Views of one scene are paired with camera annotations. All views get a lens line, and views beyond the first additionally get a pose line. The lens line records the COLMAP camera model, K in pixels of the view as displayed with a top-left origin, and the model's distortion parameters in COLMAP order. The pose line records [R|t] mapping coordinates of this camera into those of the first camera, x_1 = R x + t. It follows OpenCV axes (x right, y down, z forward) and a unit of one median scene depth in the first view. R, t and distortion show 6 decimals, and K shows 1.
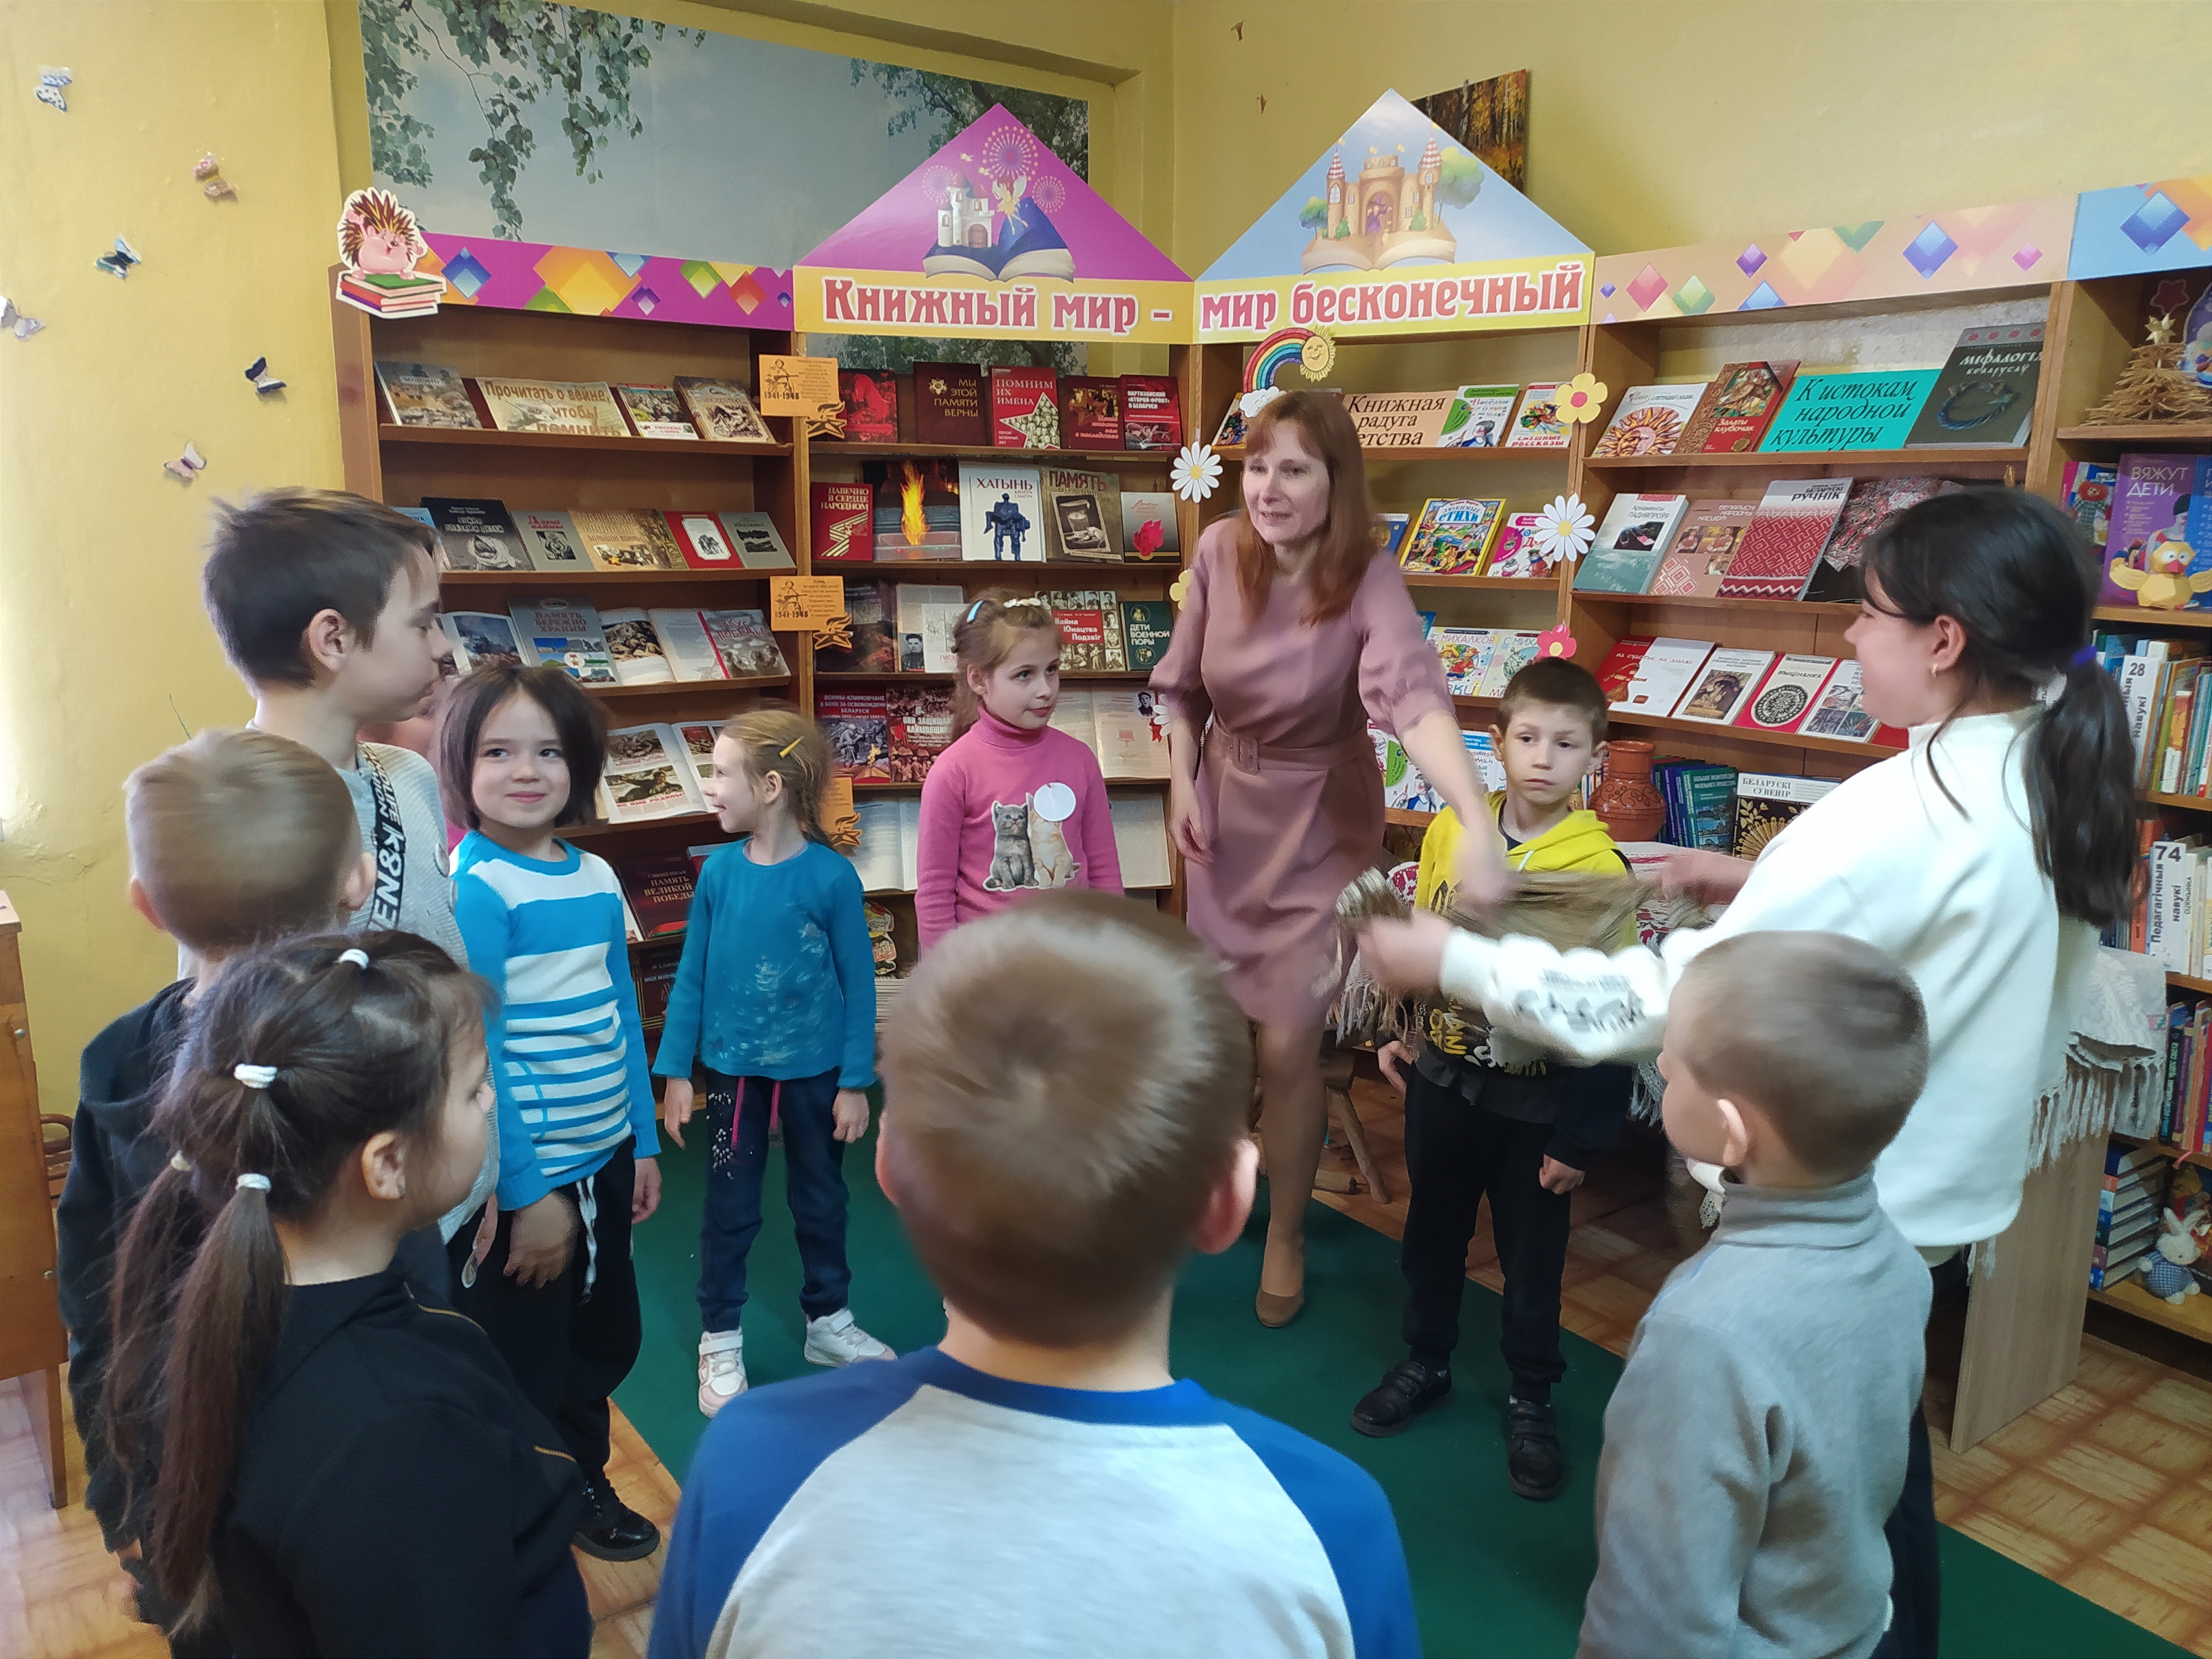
lens RADIAL K [[1645.3, 0, 1106.0], [0, 1645.3, 829.5], [0, 0, 1]] dist [0.050371, -0.059495]
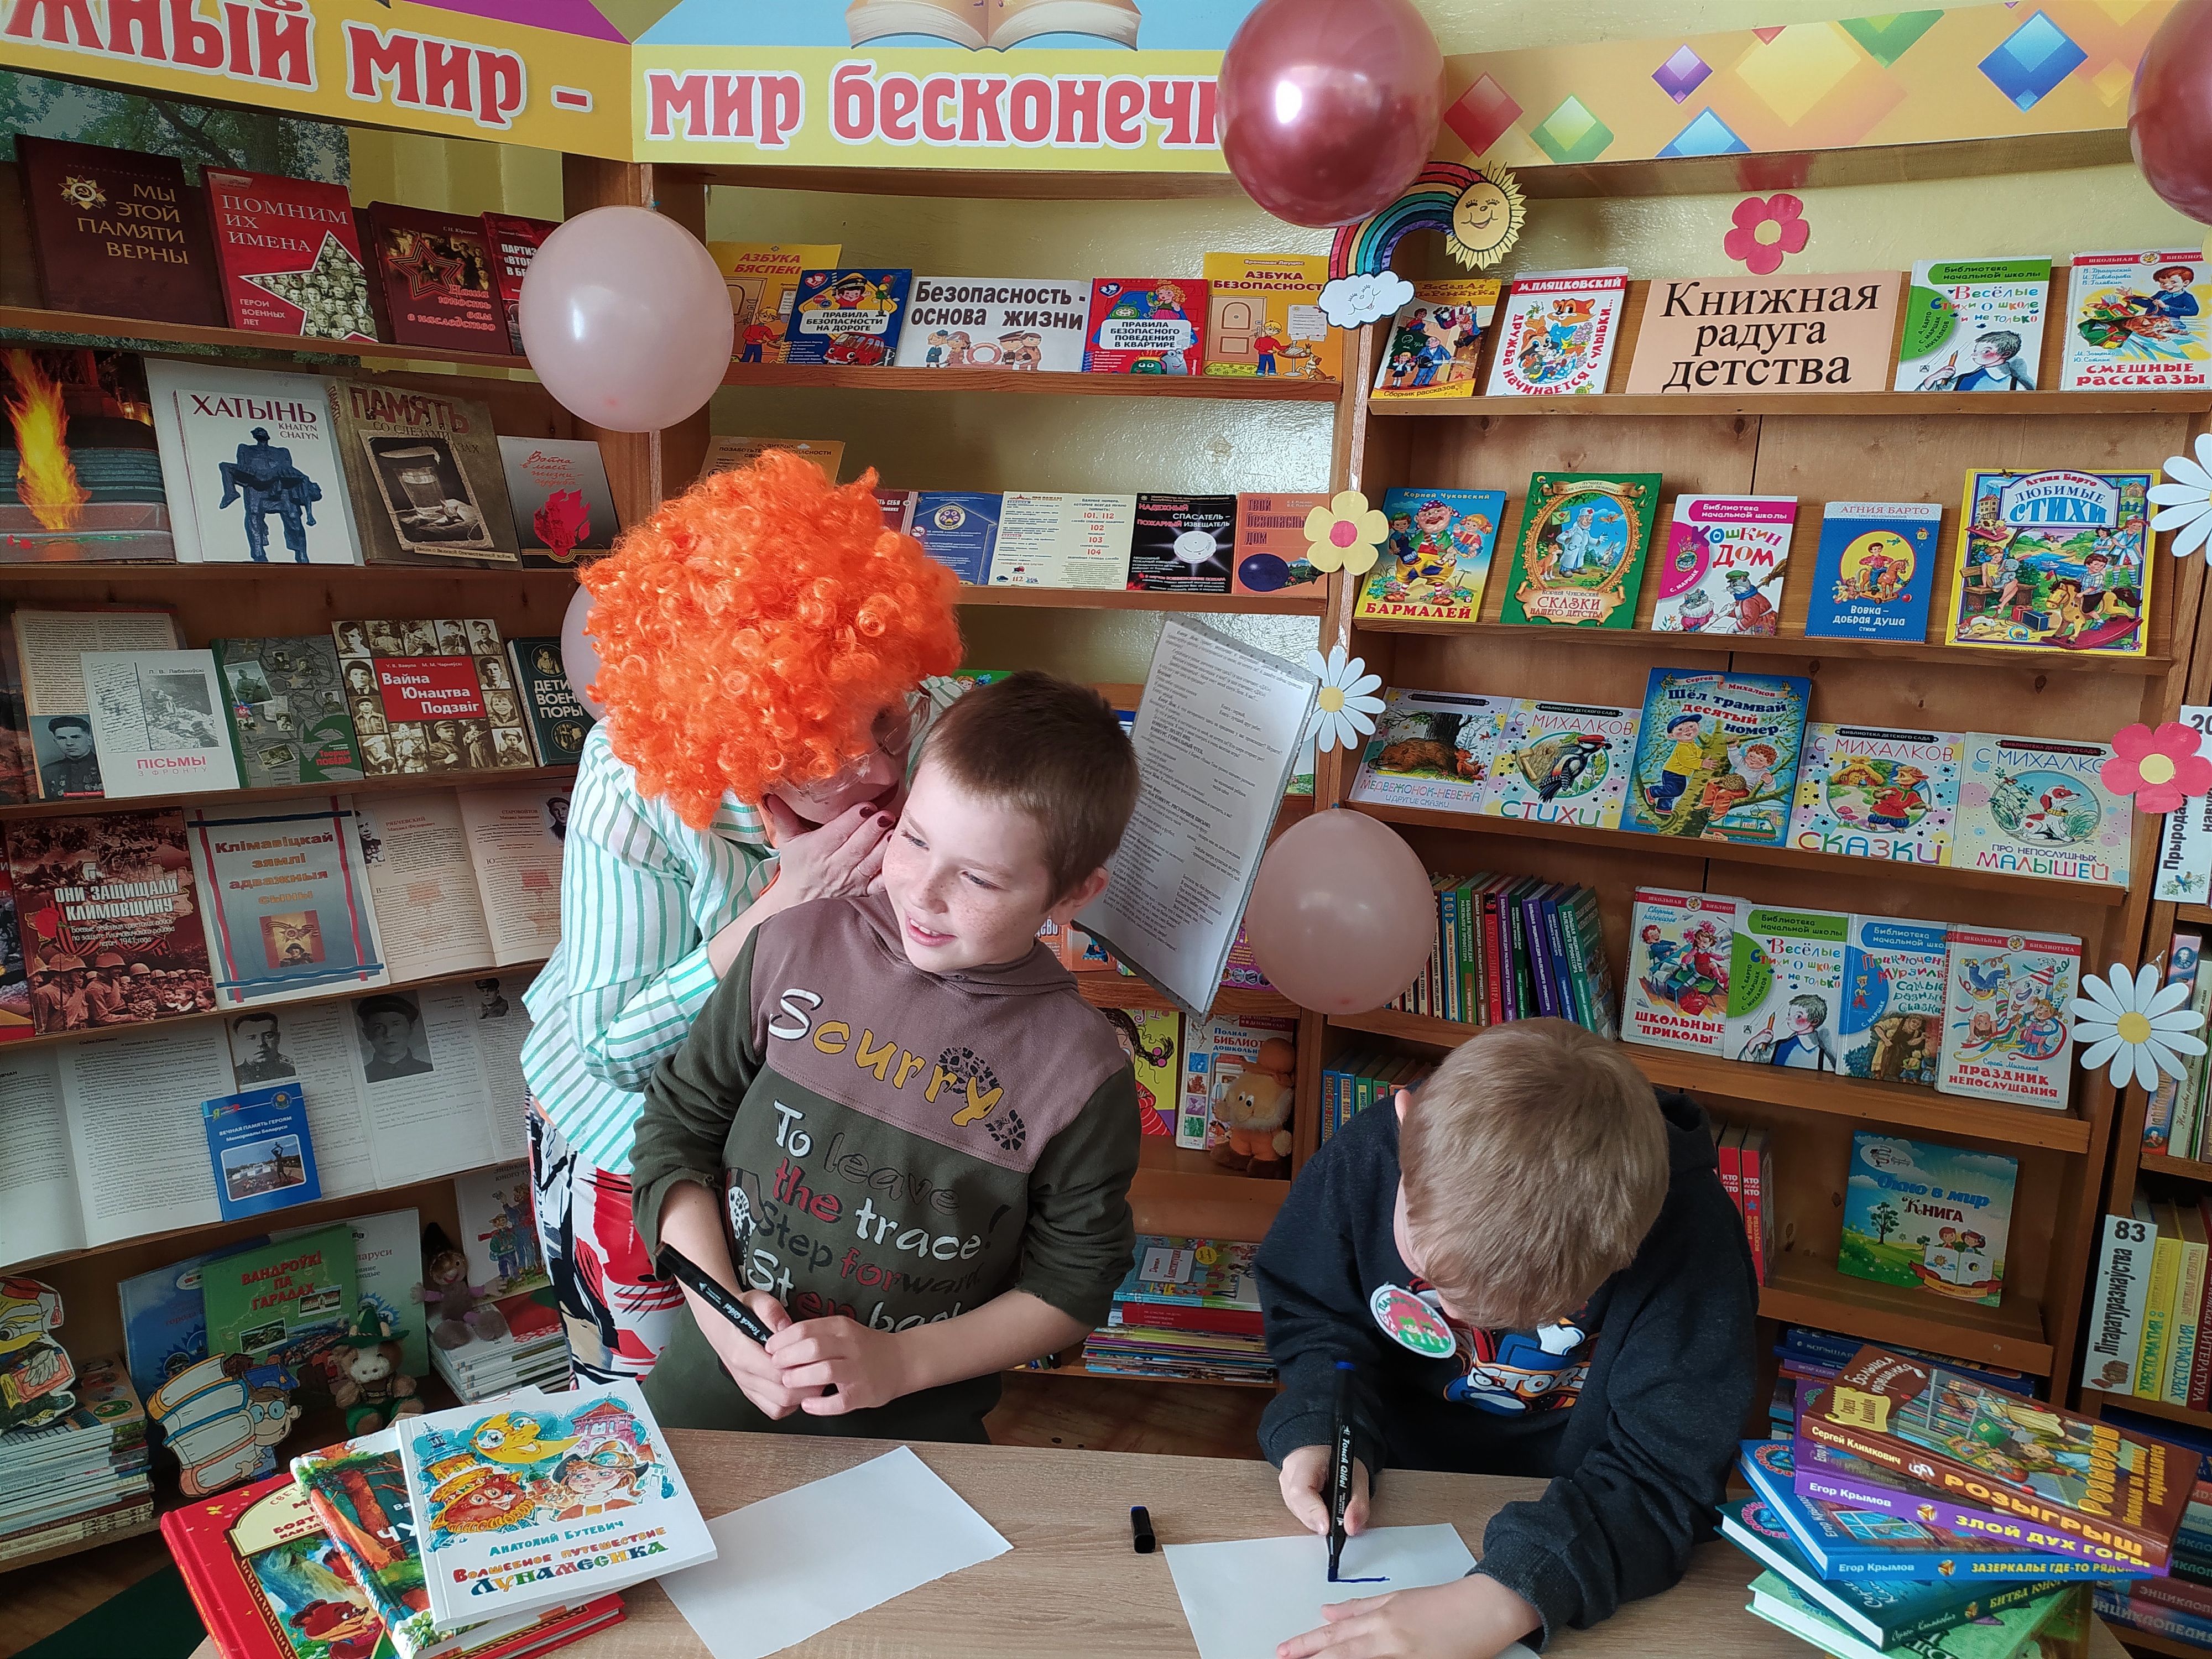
lens RADIAL K [[1642.4, 0, 1061.8], [0, 1642.4, 828.3], [0, 0, 1]] dist [0.027282, 0.006159]
pose [[0.890595, -0.074007, 0.448735, -0.079413], [0.067939, 0.997249, 0.029634, -0.082109], [-0.449693, 0.004095, 0.893174, 0.447514]]
